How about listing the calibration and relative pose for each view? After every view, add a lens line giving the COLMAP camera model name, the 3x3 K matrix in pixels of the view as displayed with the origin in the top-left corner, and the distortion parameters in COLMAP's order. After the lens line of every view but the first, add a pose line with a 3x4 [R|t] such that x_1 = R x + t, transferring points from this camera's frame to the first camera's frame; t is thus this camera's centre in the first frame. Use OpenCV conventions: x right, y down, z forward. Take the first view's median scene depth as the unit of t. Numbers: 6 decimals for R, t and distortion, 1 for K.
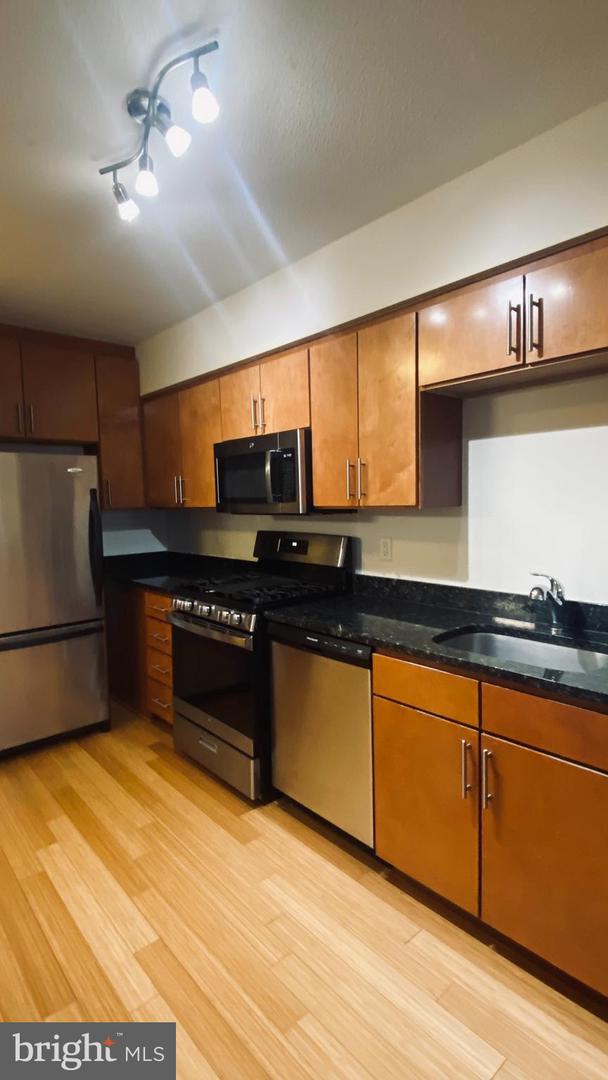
lens RADIAL K [[529.5, 0, 303.6], [0, 529.5, 532.8], [0, 0, 1]] dist [0.046166, -0.040308]
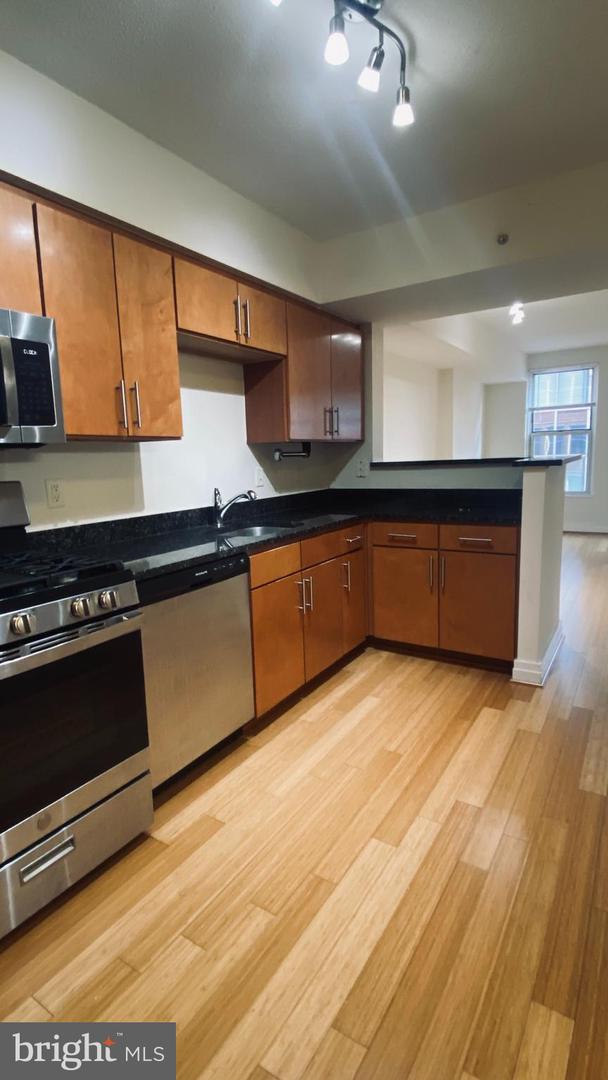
lens RADIAL K [[529.5, 0, 303.6], [0, 529.5, 532.8], [0, 0, 1]] dist [0.046166, -0.040308]
pose [[-0.275930, -0.110615, 0.954791, -0.896942], [0.099673, 0.984707, 0.142886, 0.012728], [-0.955996, 0.134594, -0.260685, 1.022904]]
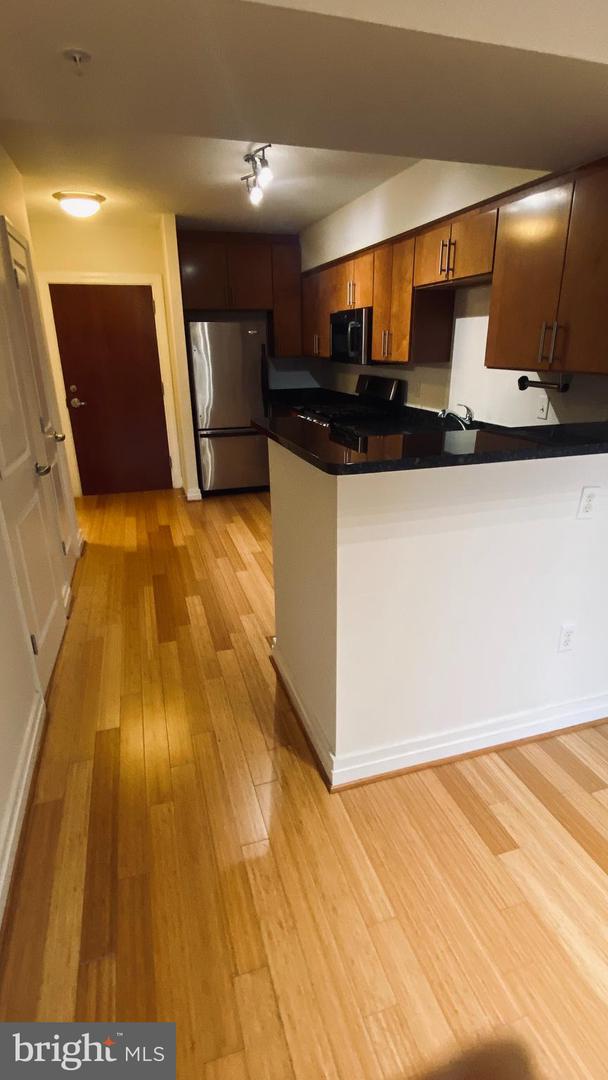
lens RADIAL K [[529.5, 0, 303.6], [0, 529.5, 532.8], [0, 0, 1]] dist [0.046166, -0.040308]
pose [[0.912457, 0.145939, -0.382261, 0.614796], [-0.031339, 0.956413, 0.290331, -0.010726], [0.407970, -0.252935, 0.877259, -0.762419]]
